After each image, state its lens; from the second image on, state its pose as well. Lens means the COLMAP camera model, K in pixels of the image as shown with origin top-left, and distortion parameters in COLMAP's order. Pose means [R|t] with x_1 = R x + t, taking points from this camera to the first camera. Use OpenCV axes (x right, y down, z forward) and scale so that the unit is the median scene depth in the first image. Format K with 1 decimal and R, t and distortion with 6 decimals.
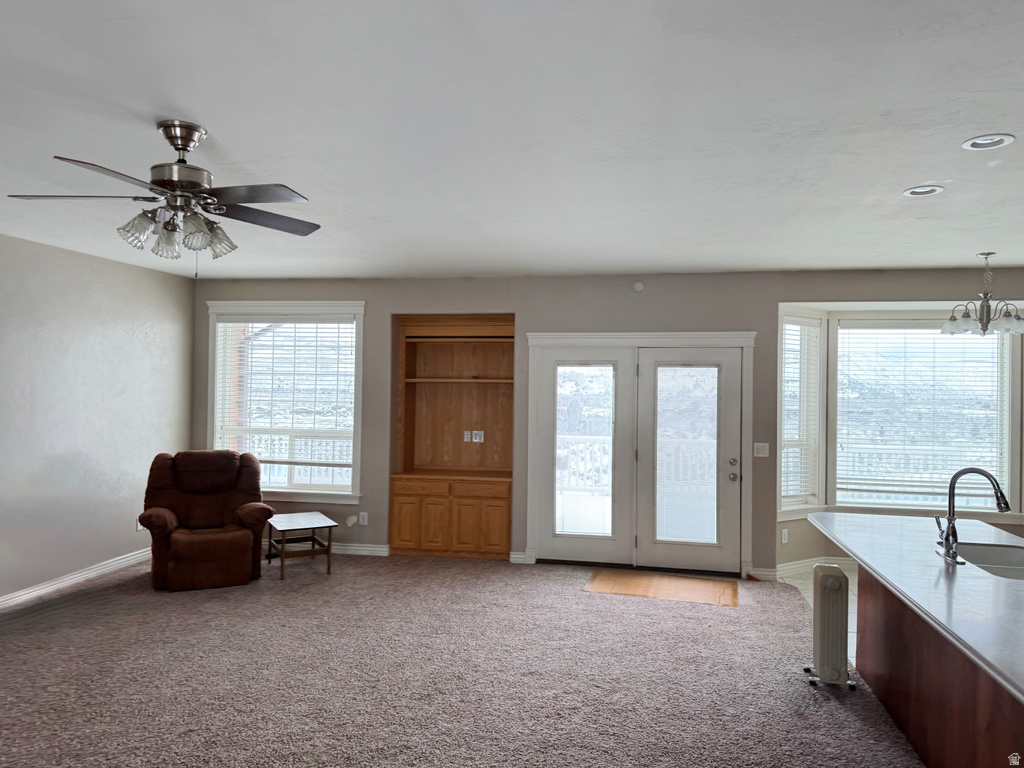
lens RADIAL K [[722.7, 0, 511.0], [0, 722.7, 382.7], [0, 0, 1]] dist [0.008377, 0.001489]
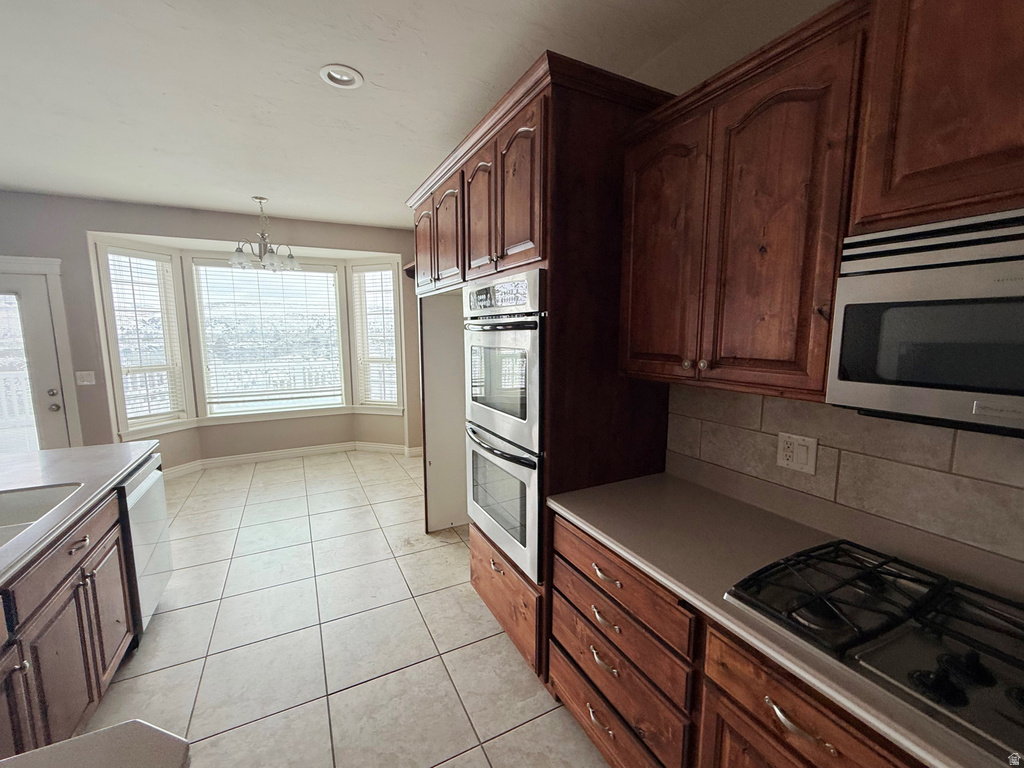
lens RADIAL K [[420.6, 0, 509.9], [0, 420.6, 382.9], [0, 0, 1]] dist [-0.000419, -0.000229]
pose [[0.777496, -0.098267, 0.621163, 0.435638], [0.011097, 0.989707, 0.142681, 0.020749], [-0.628790, -0.104041, 0.770583, 0.161751]]
